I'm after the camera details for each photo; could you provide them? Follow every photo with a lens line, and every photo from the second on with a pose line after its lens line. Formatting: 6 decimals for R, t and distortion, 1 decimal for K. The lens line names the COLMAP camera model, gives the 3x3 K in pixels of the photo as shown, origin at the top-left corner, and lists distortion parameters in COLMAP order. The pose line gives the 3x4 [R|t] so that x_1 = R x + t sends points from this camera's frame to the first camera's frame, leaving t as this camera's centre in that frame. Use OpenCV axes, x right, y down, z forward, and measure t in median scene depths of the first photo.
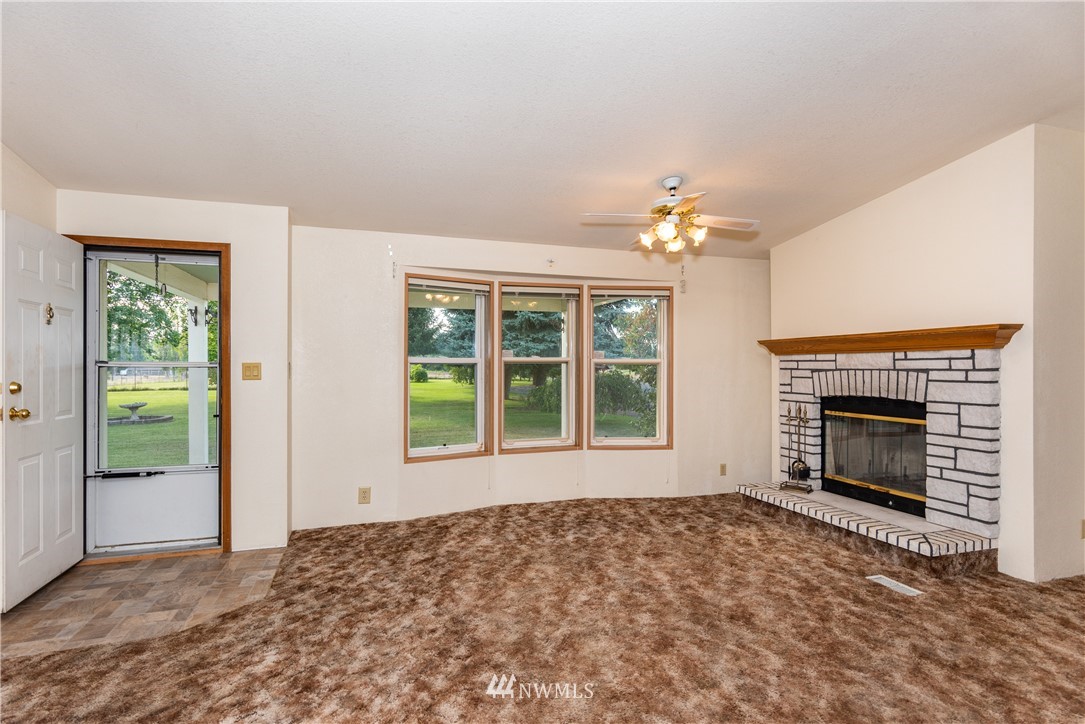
lens RADIAL K [[550.6, 0, 541.8], [0, 550.6, 367.2], [0, 0, 1]] dist [-0.004903, 0.000741]
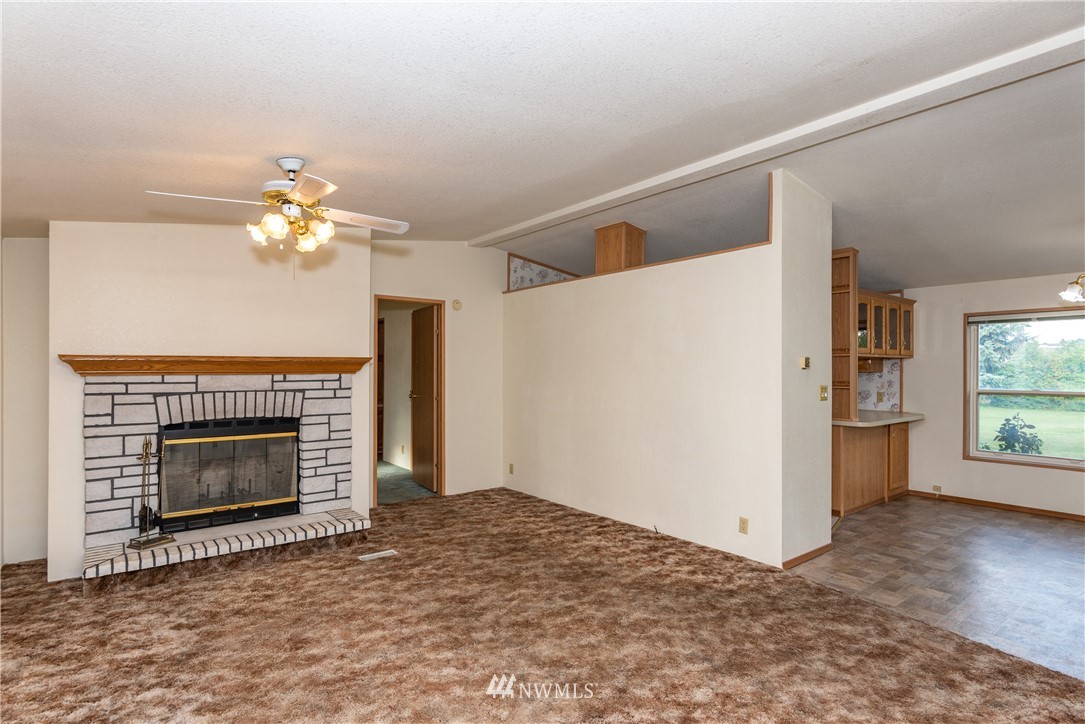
lens RADIAL K [[550.6, 0, 545.2], [0, 550.6, 368.3], [0, 0, 1]] dist [-0.004903, 0.000741]
pose [[-0.351223, 0.002073, 0.936290, -0.608904], [0.001346, 0.999998, -0.001710, -0.039037], [-0.936291, 0.000659, -0.351225, 0.907276]]
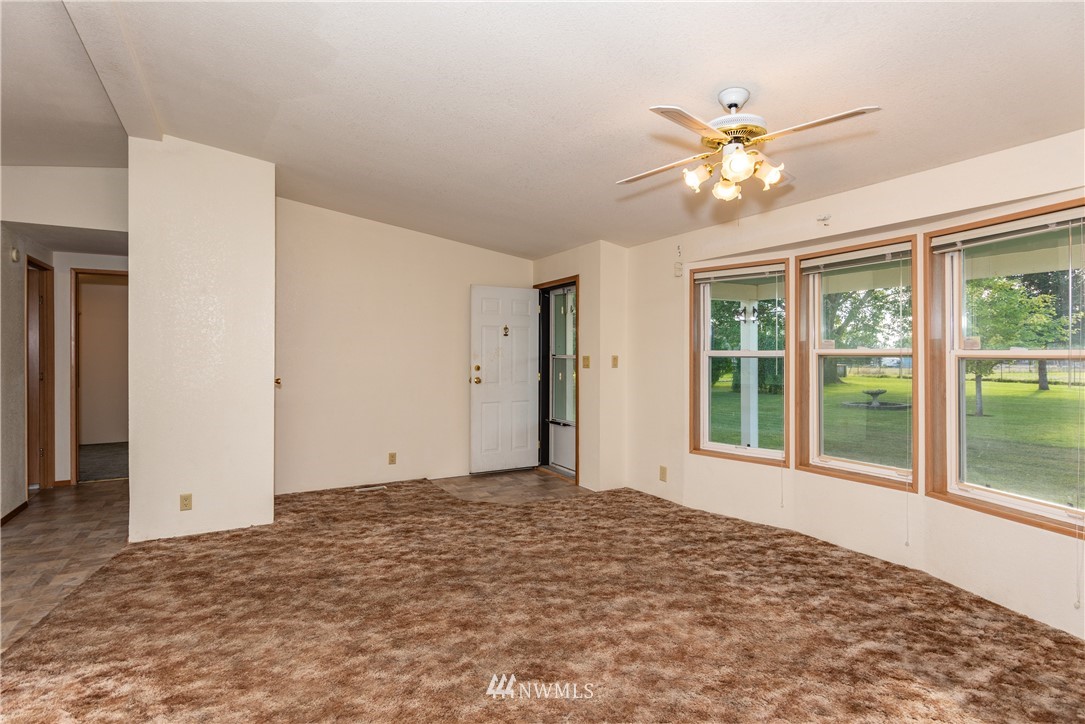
lens RADIAL K [[550.6, 0, 533.3], [0, 550.6, 351.9], [0, 0, 1]] dist [-0.004903, 0.000741]
pose [[0.179161, -0.002268, -0.983817, 0.842859], [-0.003959, 0.999988, -0.003027, -0.013552], [0.983812, 0.004437, 0.179150, 0.611319]]
